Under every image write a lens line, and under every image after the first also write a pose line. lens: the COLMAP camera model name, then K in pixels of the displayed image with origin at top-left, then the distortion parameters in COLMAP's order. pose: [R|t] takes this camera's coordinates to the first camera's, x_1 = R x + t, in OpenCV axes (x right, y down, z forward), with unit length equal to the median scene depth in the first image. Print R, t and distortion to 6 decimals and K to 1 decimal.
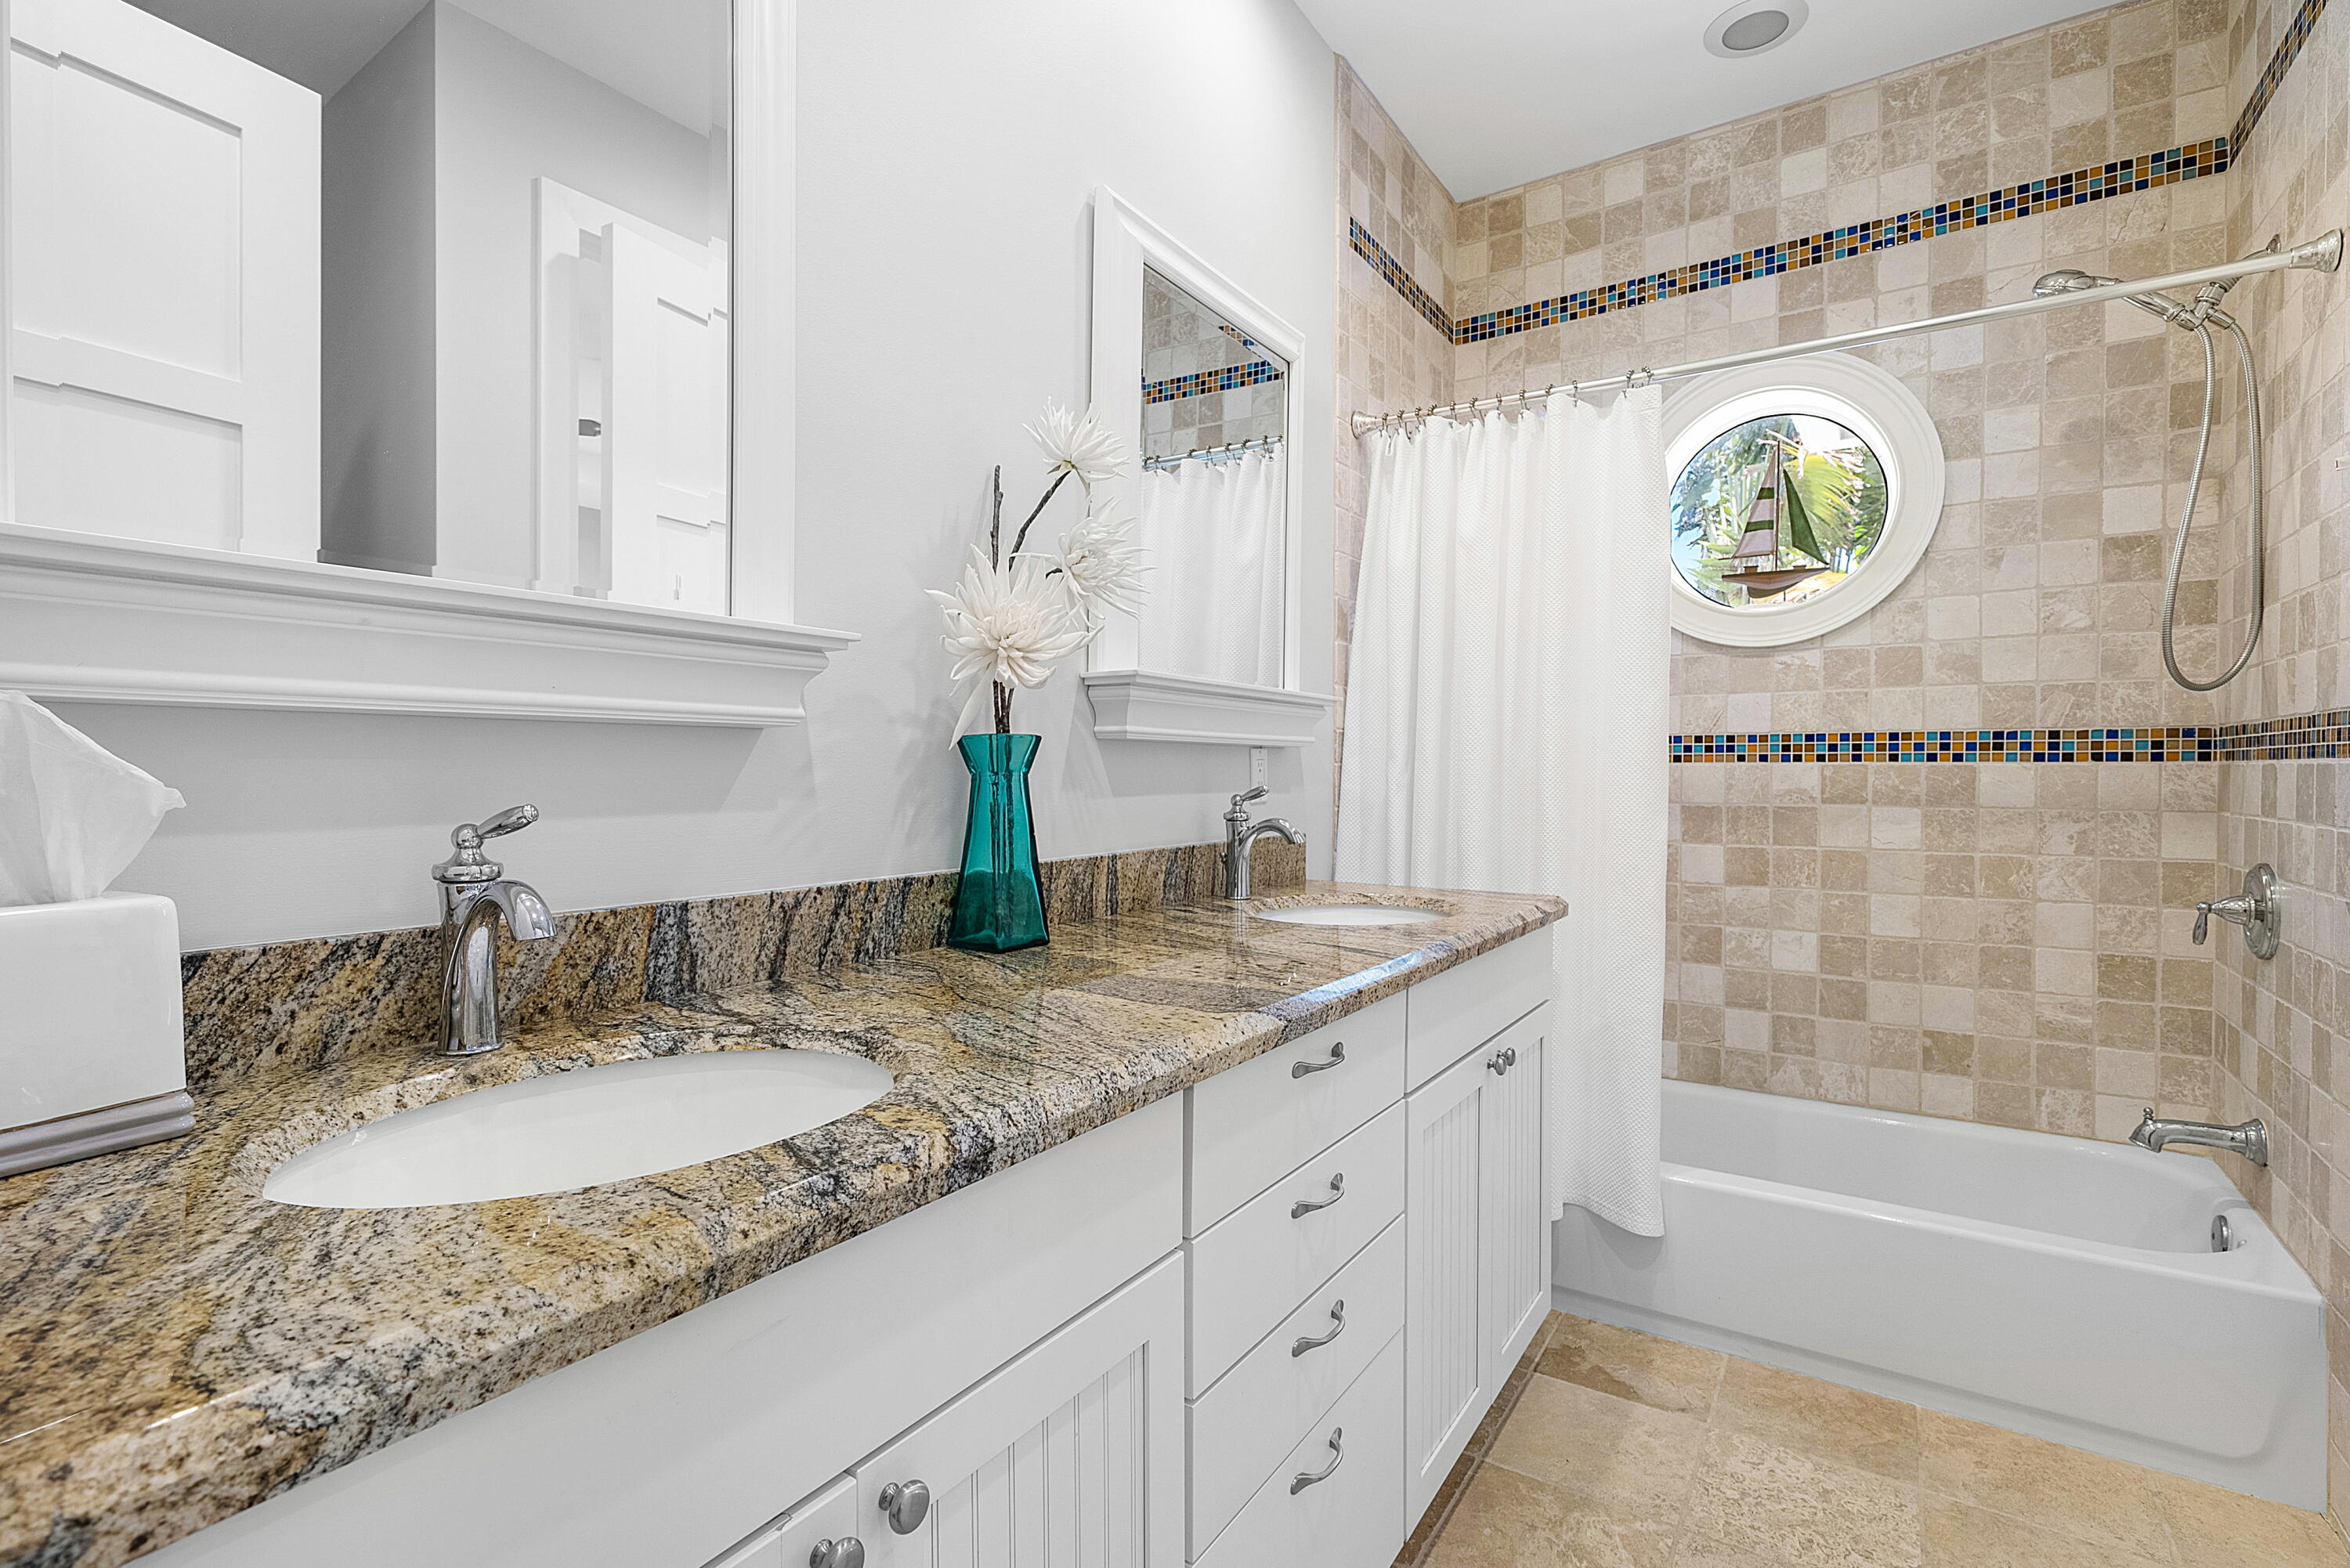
lens RADIAL K [[1060.2, 0, 1184.3], [0, 1060.2, 754.1], [0, 0, 1]] dist [-0.001624, -0.000037]
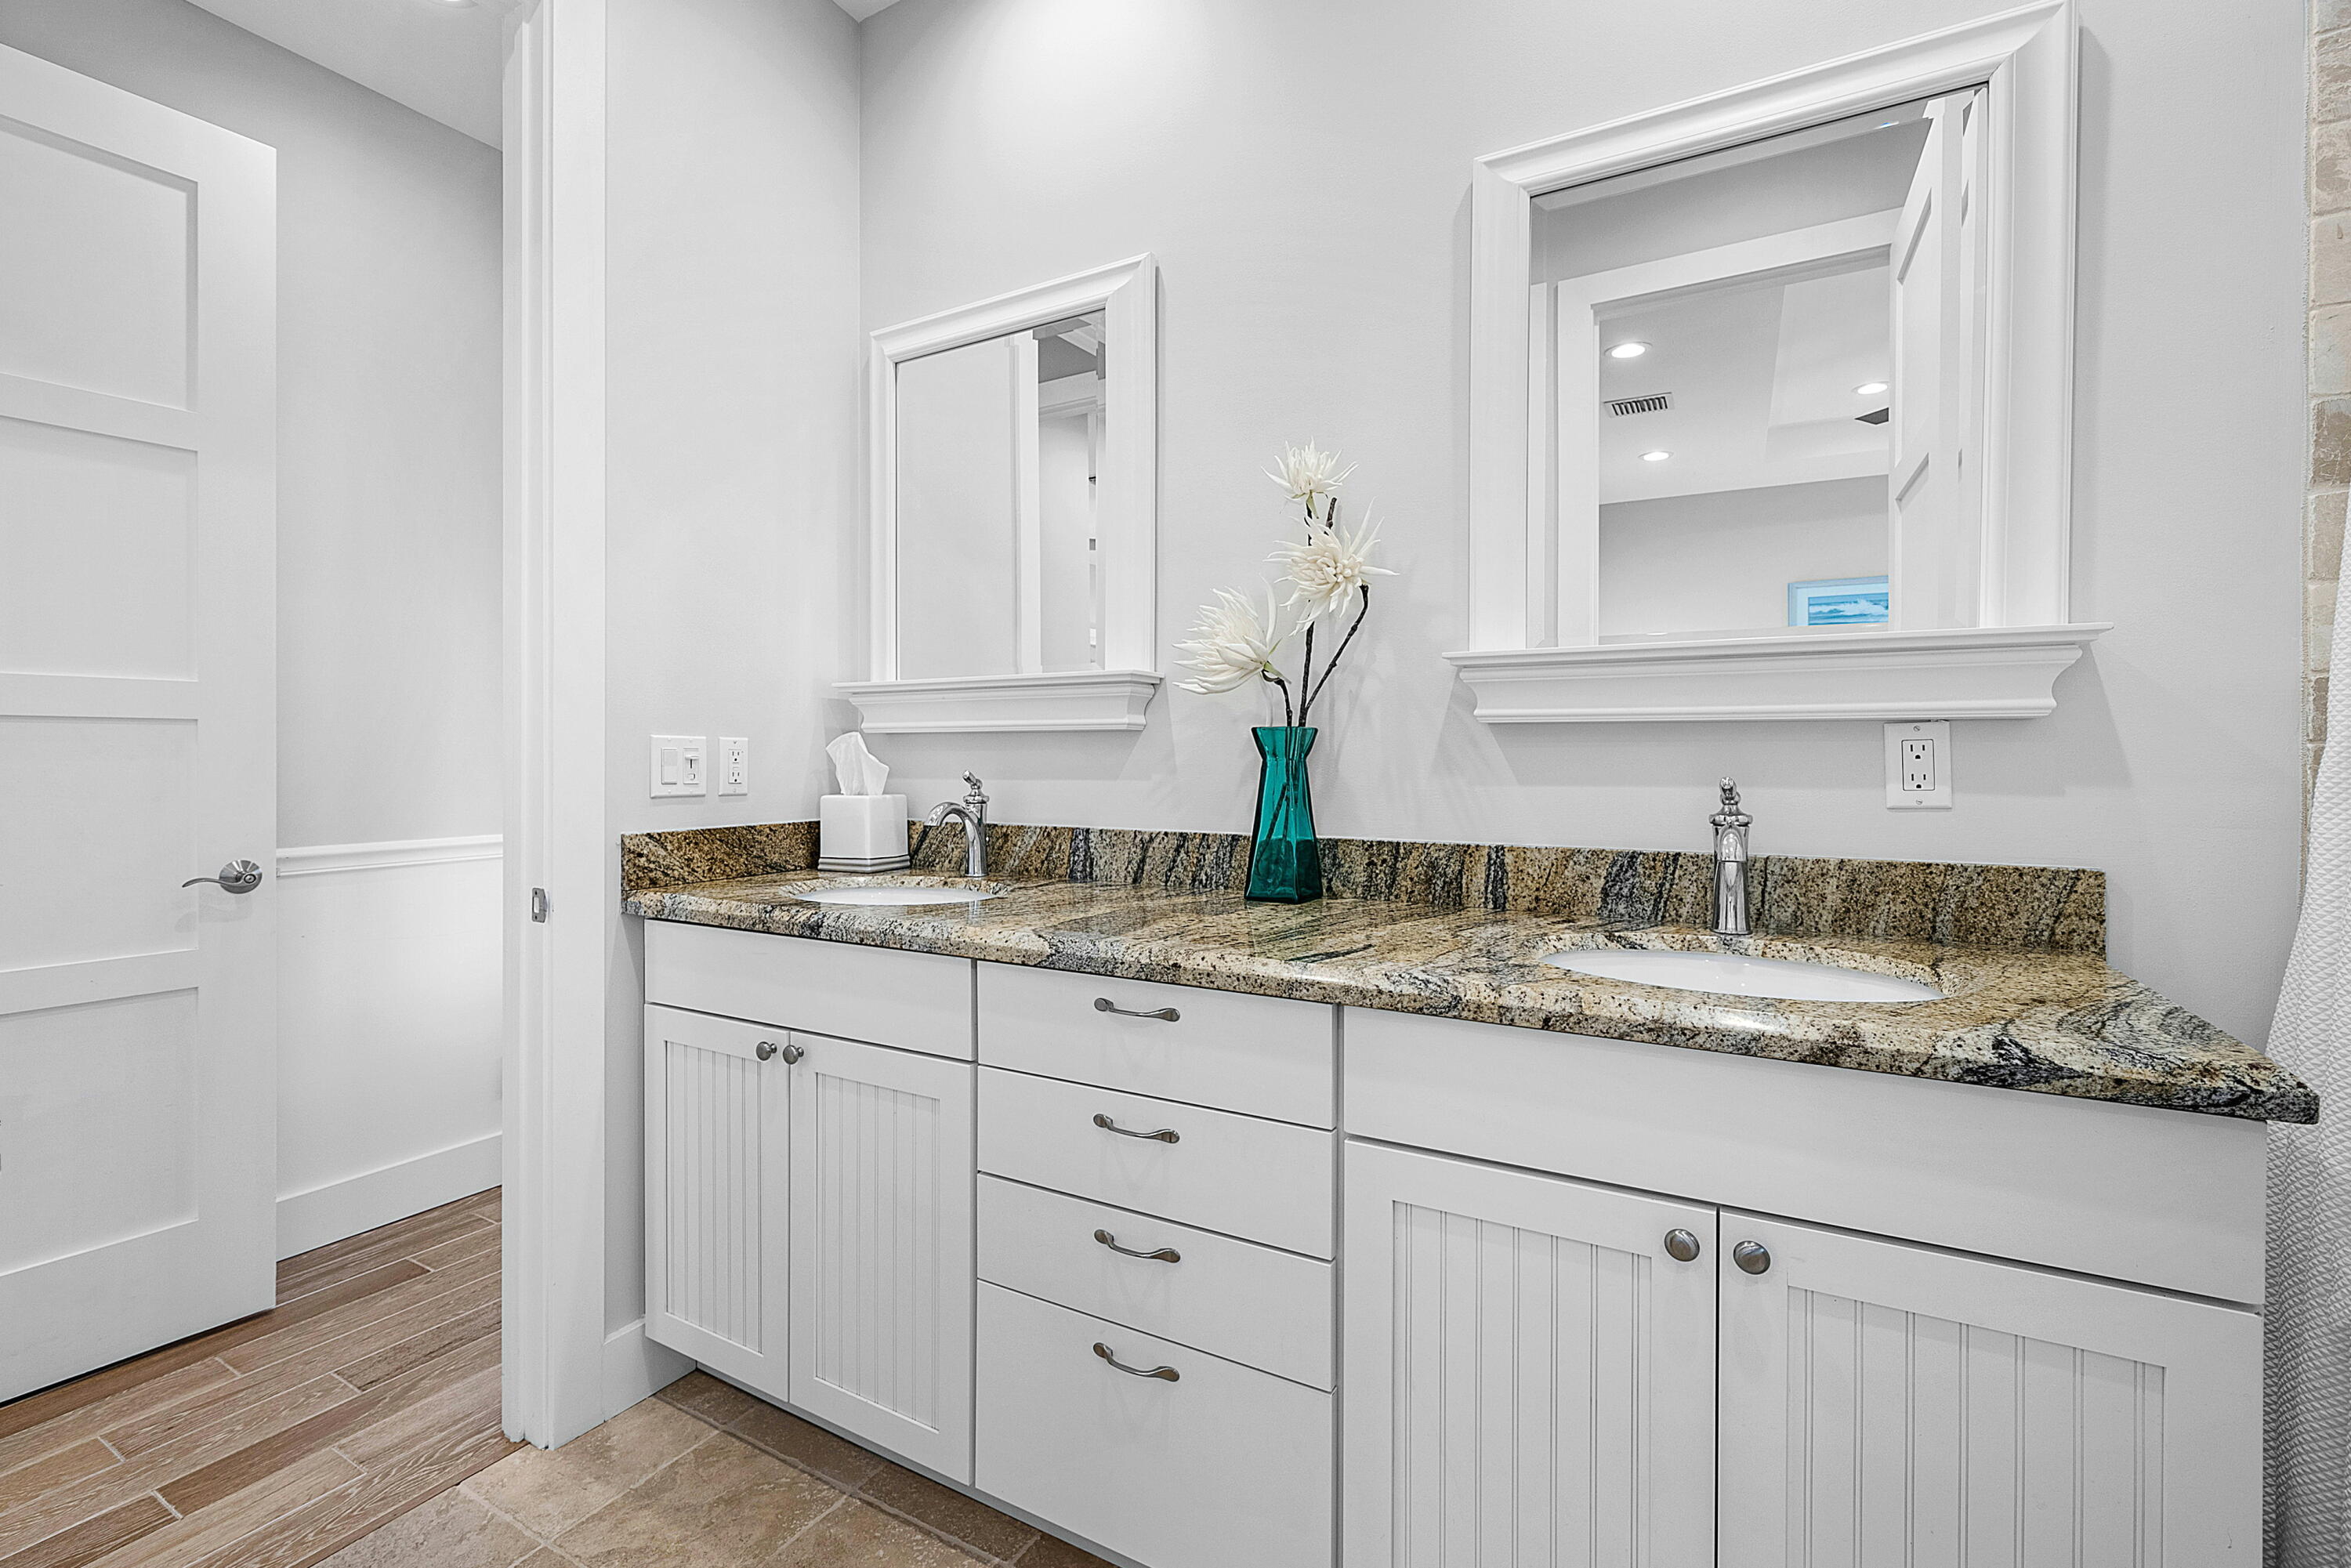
lens RADIAL K [[1060.7, 0, 1184.8], [0, 1060.7, 754.0], [0, 0, 1]] dist [-0.001624, -0.000037]
pose [[0.082993, -0.001671, -0.996549, 1.199873], [0.012242, 0.999925, -0.000657, 0.015145], [0.996475, -0.012145, 0.083007, 0.911940]]
